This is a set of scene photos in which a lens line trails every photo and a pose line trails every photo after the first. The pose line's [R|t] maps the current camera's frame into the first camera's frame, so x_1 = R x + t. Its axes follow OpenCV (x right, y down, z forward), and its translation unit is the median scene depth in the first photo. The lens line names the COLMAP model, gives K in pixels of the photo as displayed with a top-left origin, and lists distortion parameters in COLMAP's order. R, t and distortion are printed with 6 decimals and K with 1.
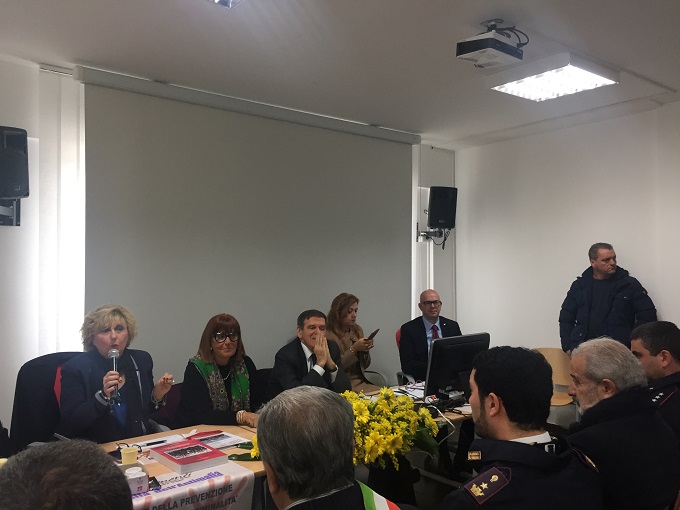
lens RADIAL K [[574.2, 0, 333.7], [0, 574.2, 252.8], [0, 0, 1]] dist [0.116012, -0.116432]
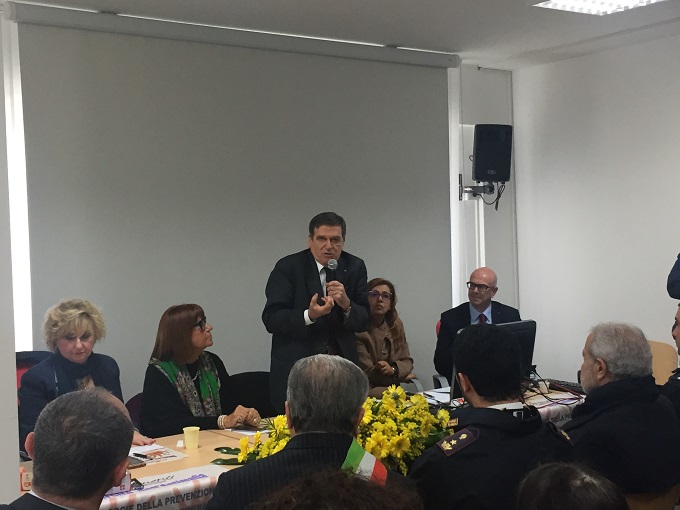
lens RADIAL K [[902.5, 0, 340.2], [0, 902.5, 253.9], [0, 0, 1]] dist [0.027776, 0.010272]
pose [[0.999324, -0.027124, -0.024799, 0.045227], [0.028276, 0.998478, 0.047349, -0.022766], [0.023477, -0.048018, 0.998571, -0.286965]]
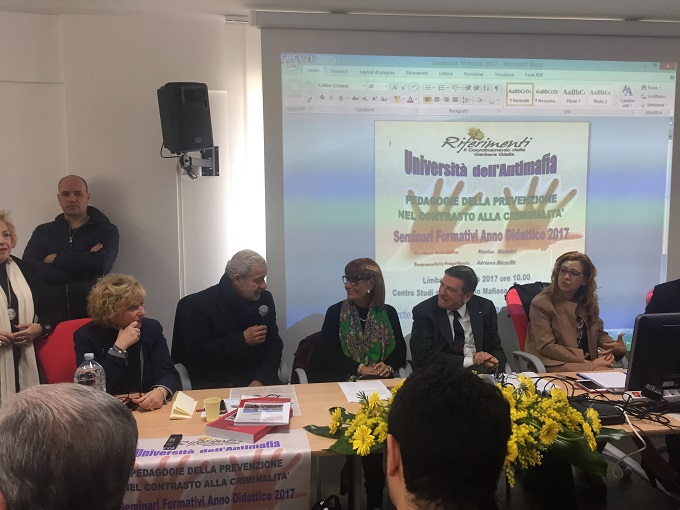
lens RADIAL K [[574.2, 0, 333.7], [0, 574.2, 252.8], [0, 0, 1]] dist [0.116012, -0.116432]
pose [[0.854637, 0.034870, -0.518054, 0.244240], [0.019260, 0.994927, 0.098742, -0.005298], [0.518869, -0.094367, 0.849629, 0.218211]]
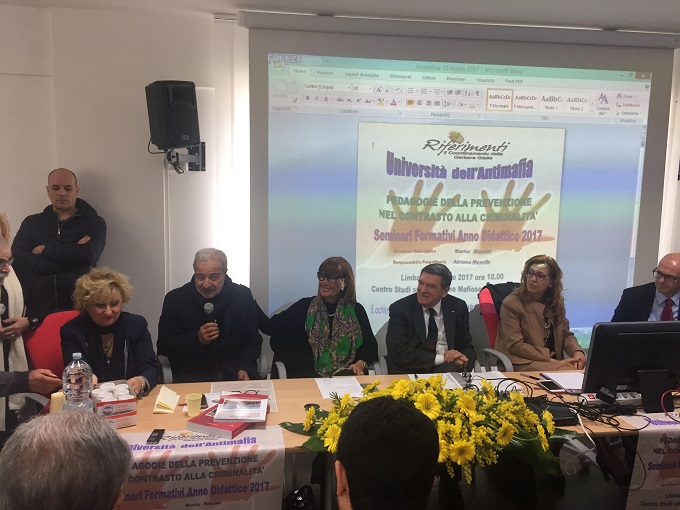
lens RADIAL K [[571.8, 0, 331.8], [0, 571.8, 254.6], [0, 0, 1]] dist [0.108717, -0.103462]
pose [[0.862933, 0.075222, -0.499688, 0.271155], [-0.007487, 0.990653, 0.136201, -0.045065], [0.505263, -0.113791, 0.855430, 0.197351]]
